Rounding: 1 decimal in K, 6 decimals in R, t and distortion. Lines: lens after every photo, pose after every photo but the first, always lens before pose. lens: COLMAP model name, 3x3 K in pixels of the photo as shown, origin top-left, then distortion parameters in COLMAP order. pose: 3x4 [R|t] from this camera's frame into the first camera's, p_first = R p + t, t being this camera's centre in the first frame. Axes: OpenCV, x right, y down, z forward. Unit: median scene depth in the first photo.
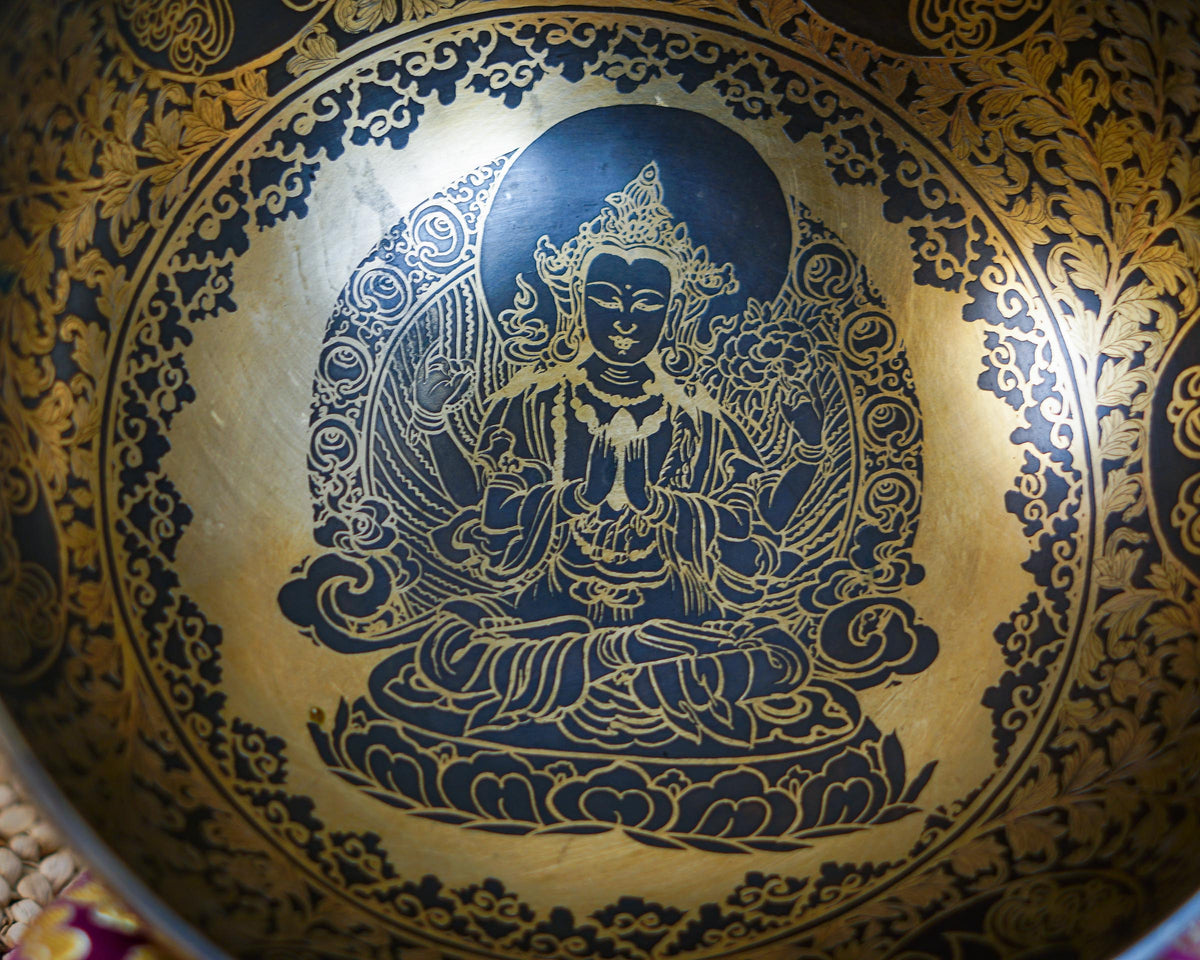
lens RADIAL K [[4454.0, 0, 619.4], [0, 4454.0, 481.5], [0, 0, 1]] dist [-0.079236, 4.822842]
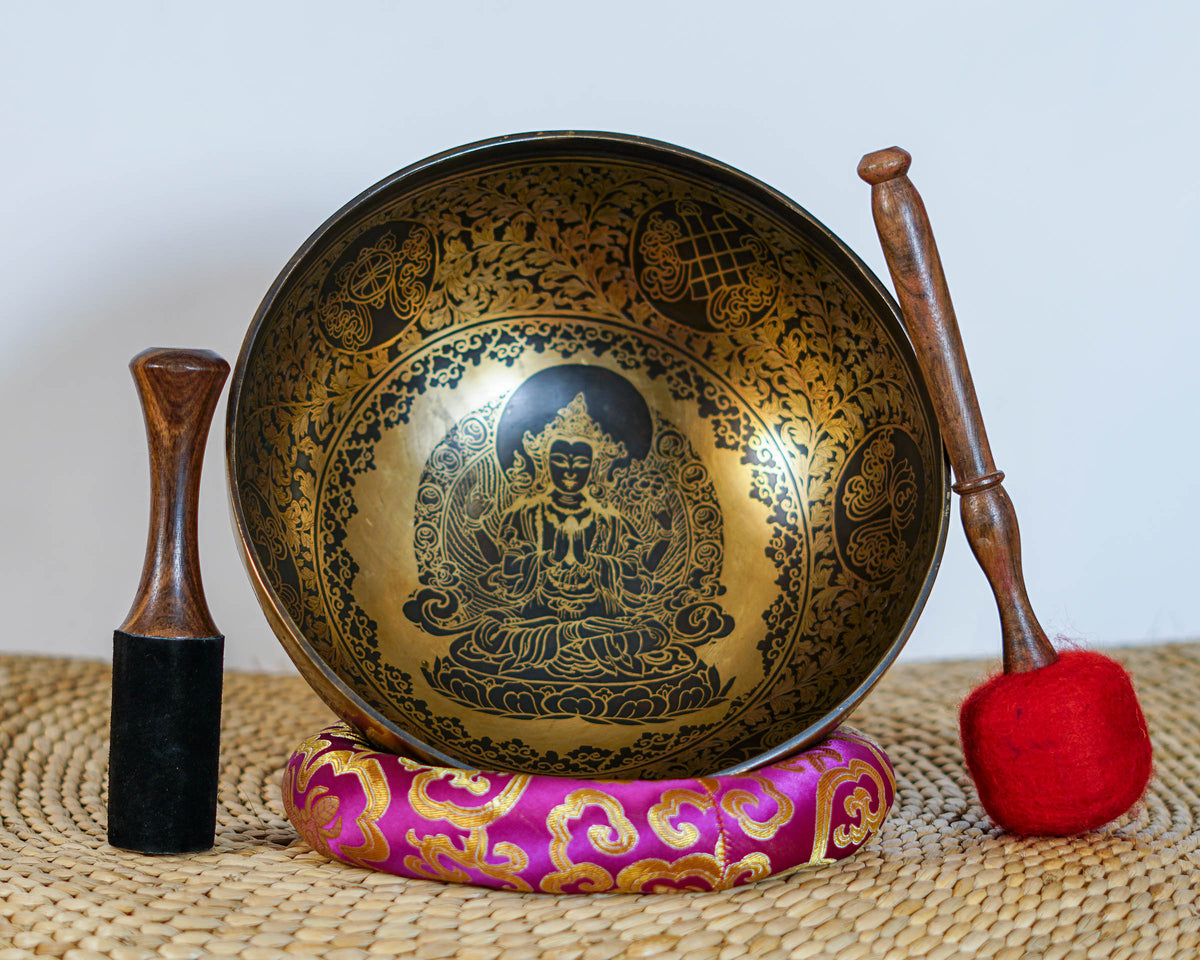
lens RADIAL K [[4454.0, 0, 619.4], [0, 4454.0, 481.5], [0, 0, 1]] dist [-0.079236, 4.822842]
pose [[0.998889, -0.035533, 0.030949, -0.038956], [0.039210, 0.991040, -0.127680, 0.225359], [-0.026135, 0.128752, 0.991332, -0.977288]]
